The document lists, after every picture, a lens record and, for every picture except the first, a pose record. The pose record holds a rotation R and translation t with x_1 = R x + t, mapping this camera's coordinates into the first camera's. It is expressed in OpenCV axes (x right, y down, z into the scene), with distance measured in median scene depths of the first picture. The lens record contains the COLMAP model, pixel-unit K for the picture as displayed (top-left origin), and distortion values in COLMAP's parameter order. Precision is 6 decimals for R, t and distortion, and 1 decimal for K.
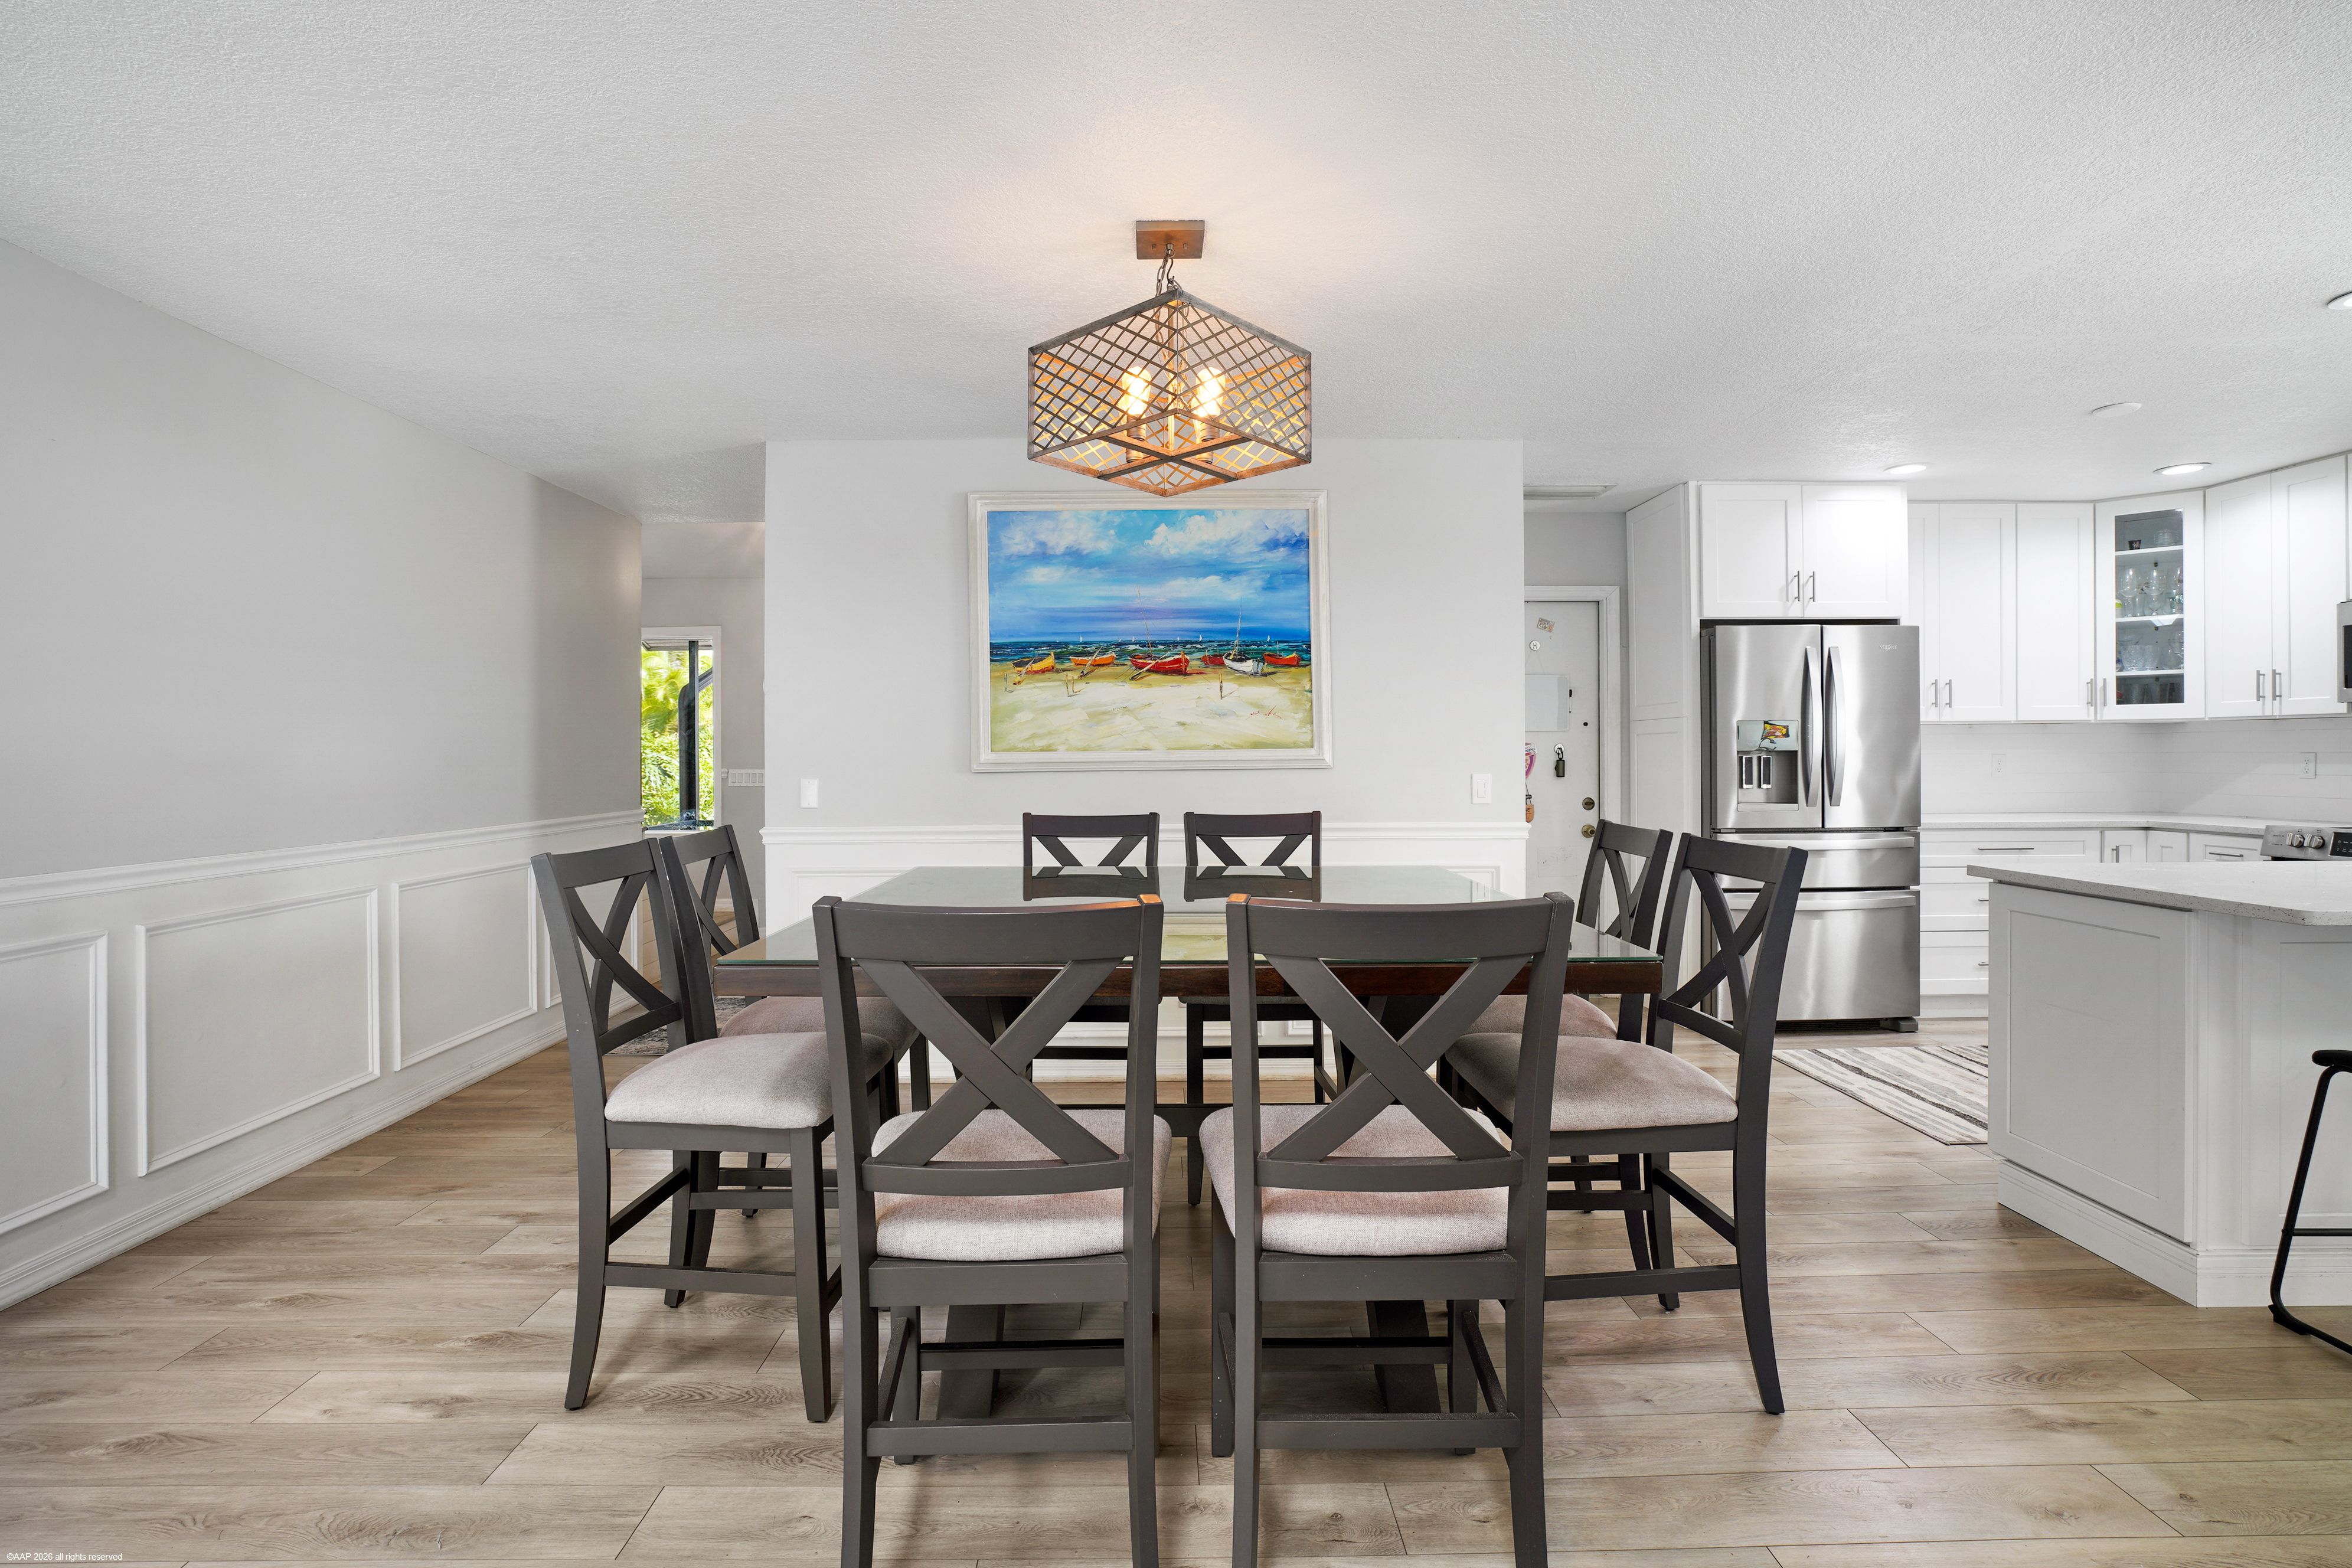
lens RADIAL K [[1137.2, 0, 1169.2], [0, 1137.2, 756.5], [0, 0, 1]] dist [-0.032517, 0.013150]
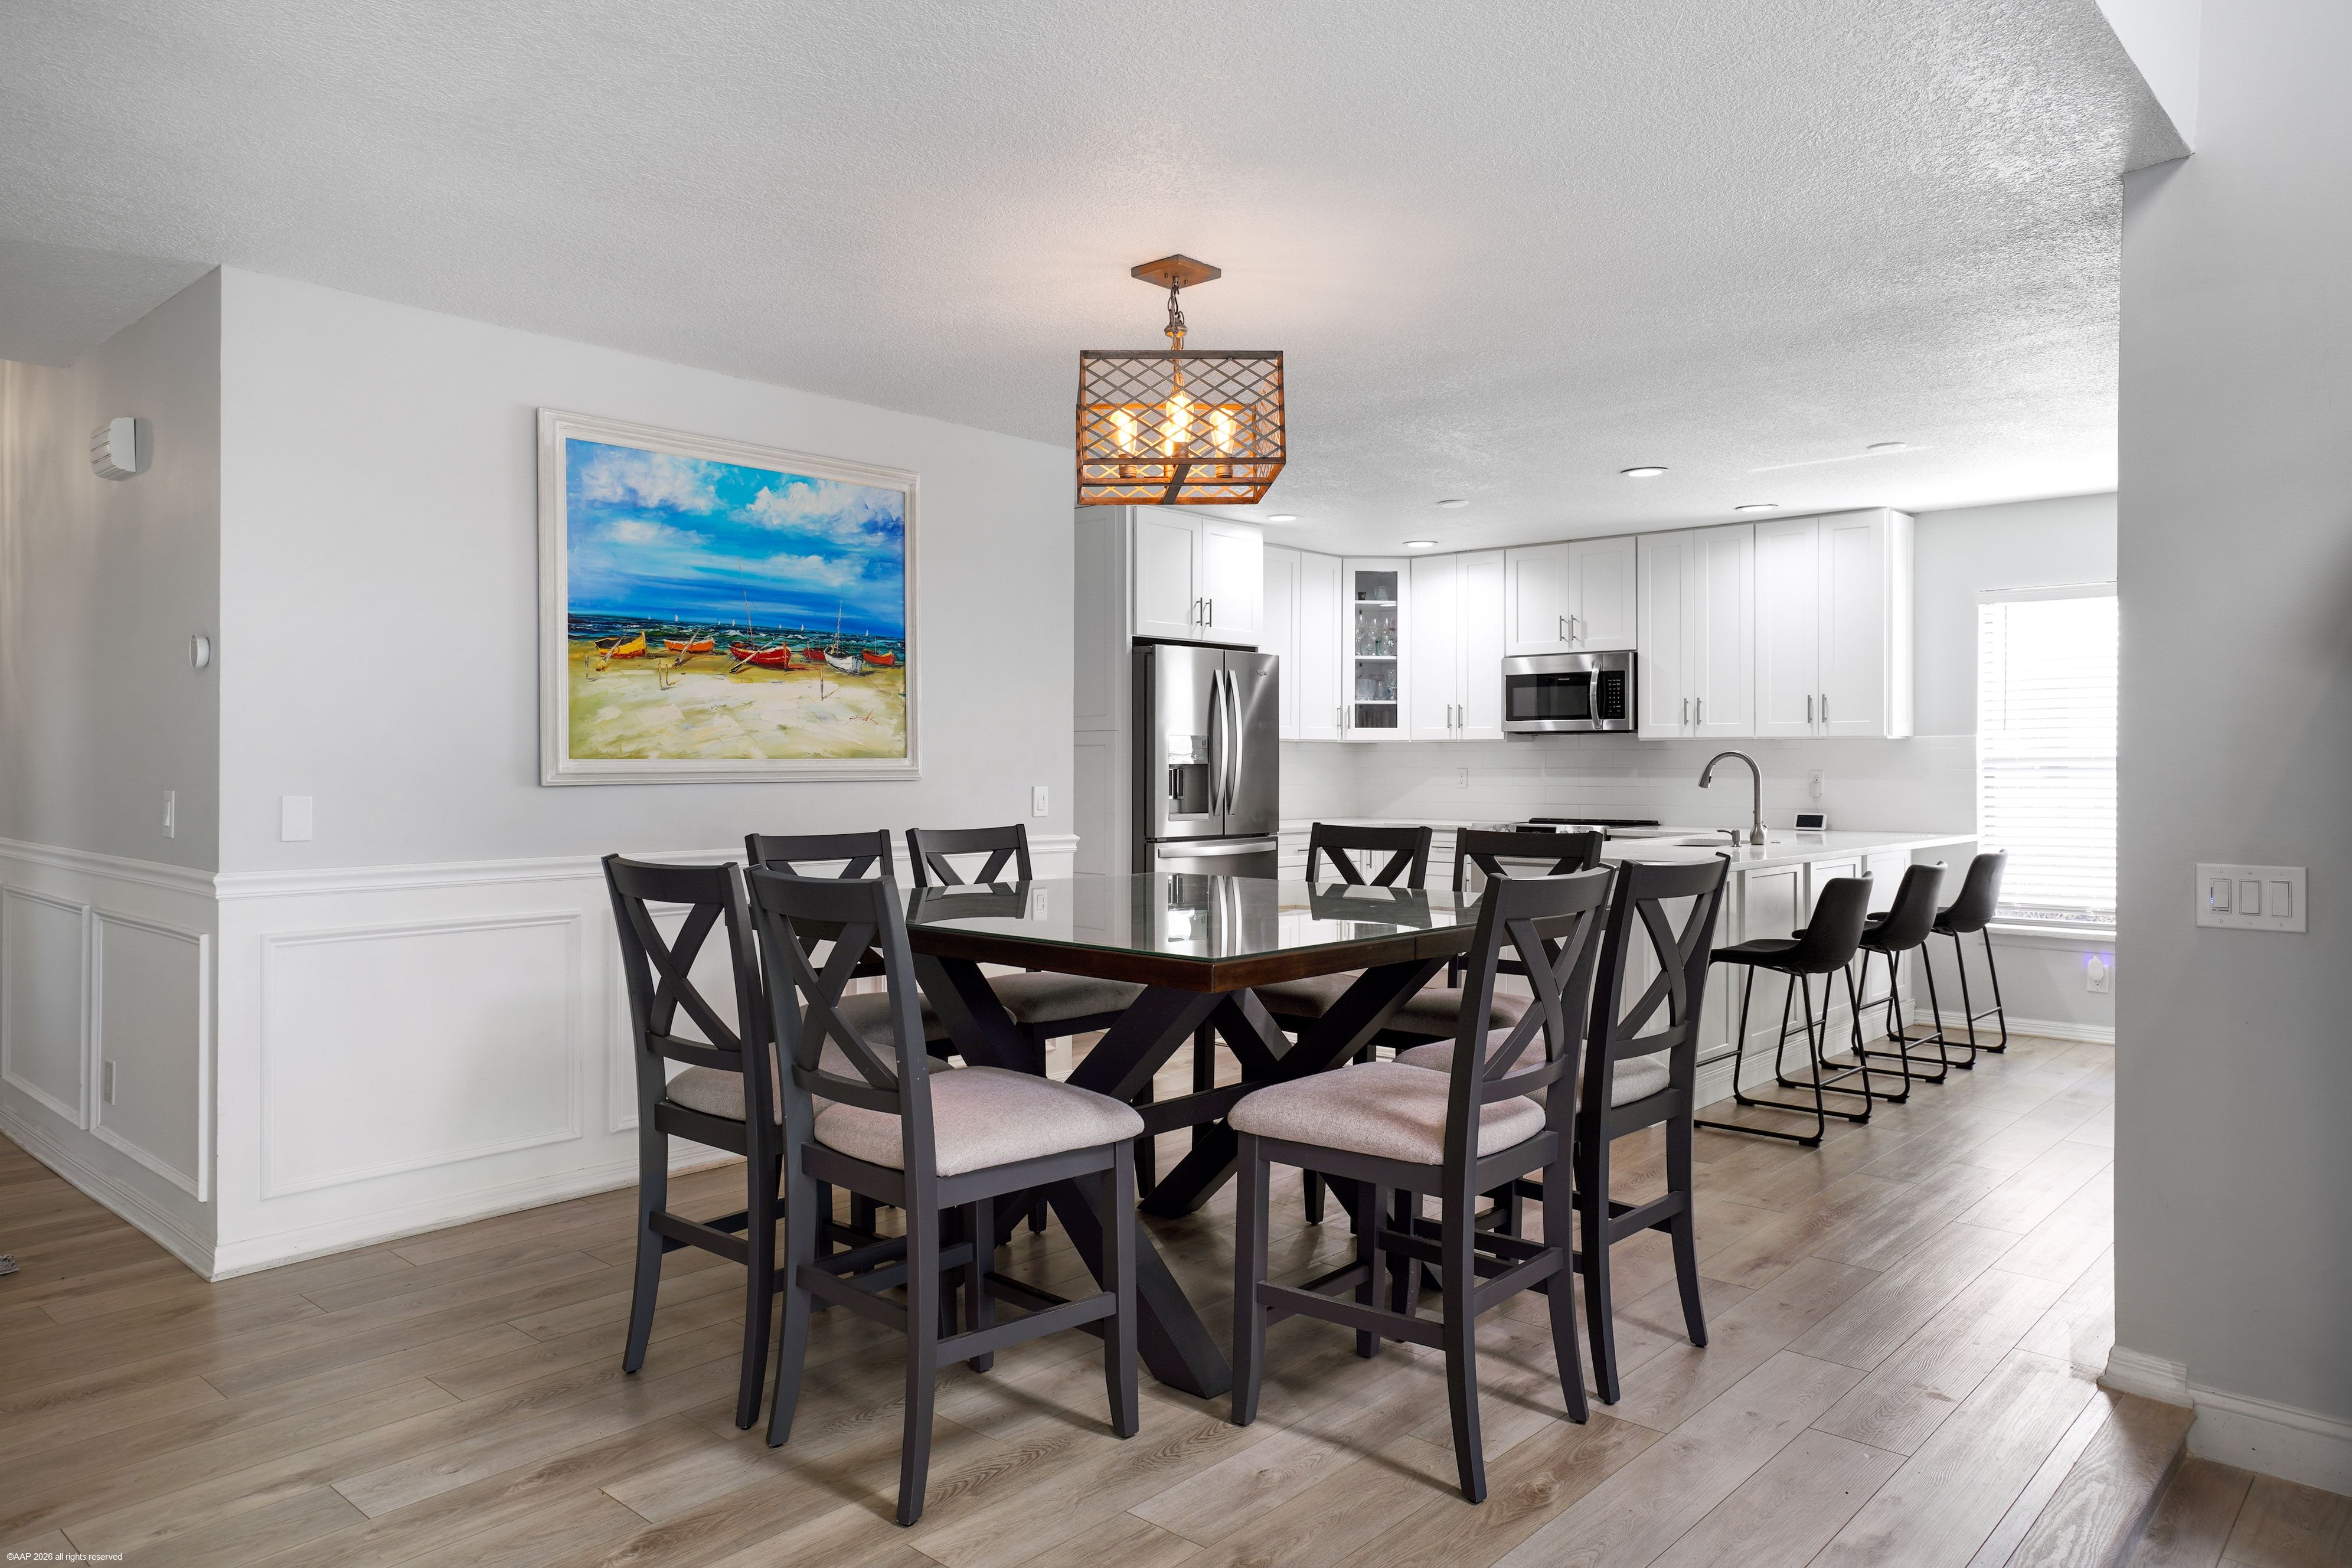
lens RADIAL K [[1547.2, 0, 1177.9], [0, 1547.2, 765.7], [0, 0, 1]] dist [-0.007709, 0.012809]
pose [[0.680333, 0.006061, 0.732878, -0.627536], [-0.006150, 0.999978, -0.002562, 0.000747], [-0.732878, -0.002764, 0.680355, 0.006339]]
